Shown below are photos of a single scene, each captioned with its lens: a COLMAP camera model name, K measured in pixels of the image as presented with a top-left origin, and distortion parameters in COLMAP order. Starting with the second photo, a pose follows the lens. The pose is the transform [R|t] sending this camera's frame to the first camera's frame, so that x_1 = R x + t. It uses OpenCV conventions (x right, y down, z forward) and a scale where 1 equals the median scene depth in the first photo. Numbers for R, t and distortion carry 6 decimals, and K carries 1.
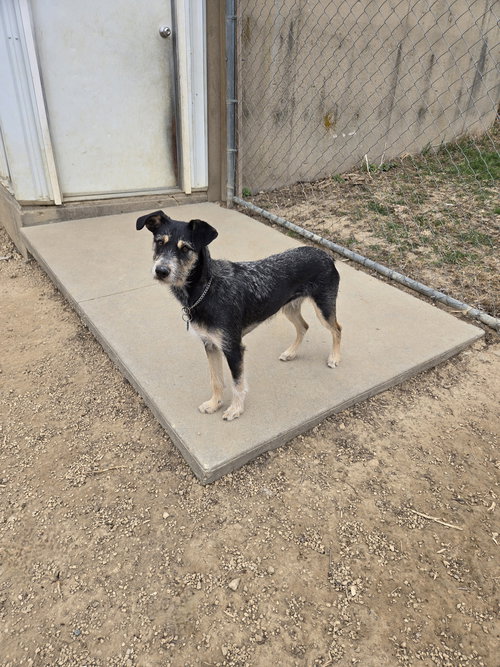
lens RADIAL K [[459.5, 0, 252.6], [0, 459.5, 335.2], [0, 0, 1]] dist [0.036888, -0.035642]
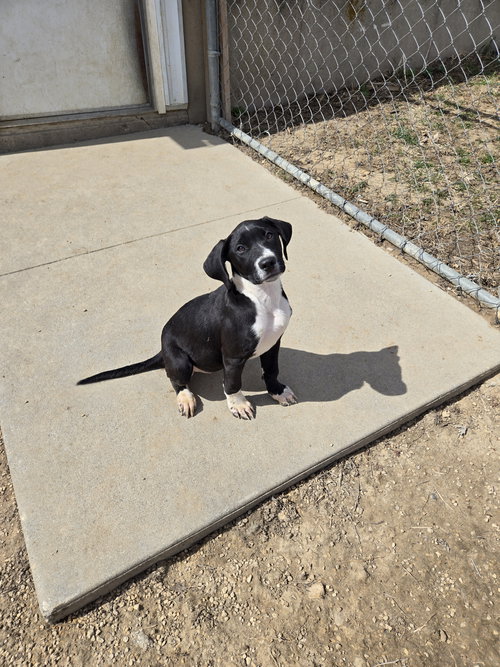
lens RADIAL K [[459.5, 0, 254.0], [0, 459.5, 332.8], [0, 0, 1]] dist [0.036888, -0.035642]
pose [[0.996064, 0.037356, -0.080383, 0.099518], [-0.022261, 0.983216, 0.181084, -0.094214], [0.085799, -0.178582, 0.980177, 0.192570]]
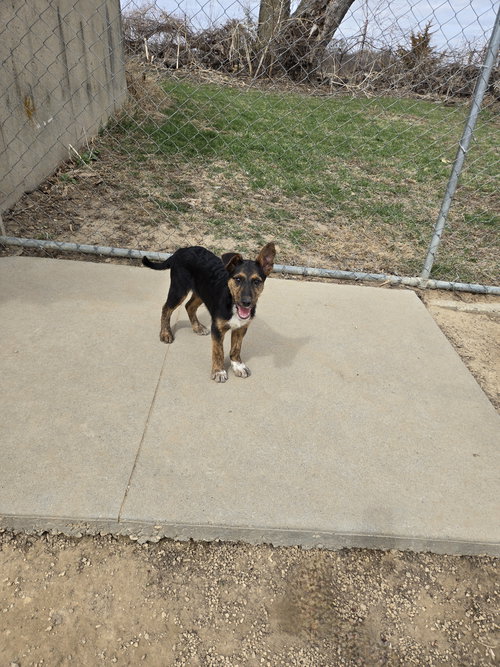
lens RADIAL K [[459.5, 0, 247.9], [0, 459.5, 330.4], [0, 0, 1]] dist [0.036888, -0.035642]
pose [[0.563854, -0.412848, 0.715280, -0.390665], [0.367301, 0.901077, 0.230544, -0.218002], [-0.739702, 0.132730, 0.659715, 0.351200]]
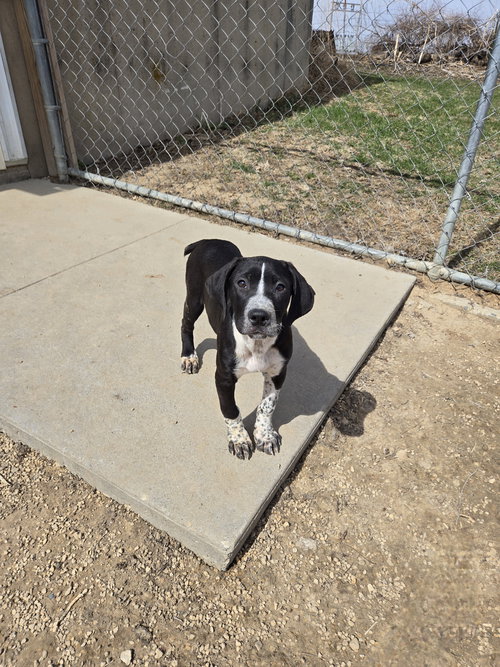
lens RADIAL K [[459.5, 0, 257.0], [0, 459.5, 336.4], [0, 0, 1]] dist [0.036888, -0.035642]
pose [[0.908882, -0.218530, 0.355216, -0.097269], [0.202123, 0.975823, 0.083164, -0.022818], [-0.364802, -0.003789, 0.931077, 0.156693]]
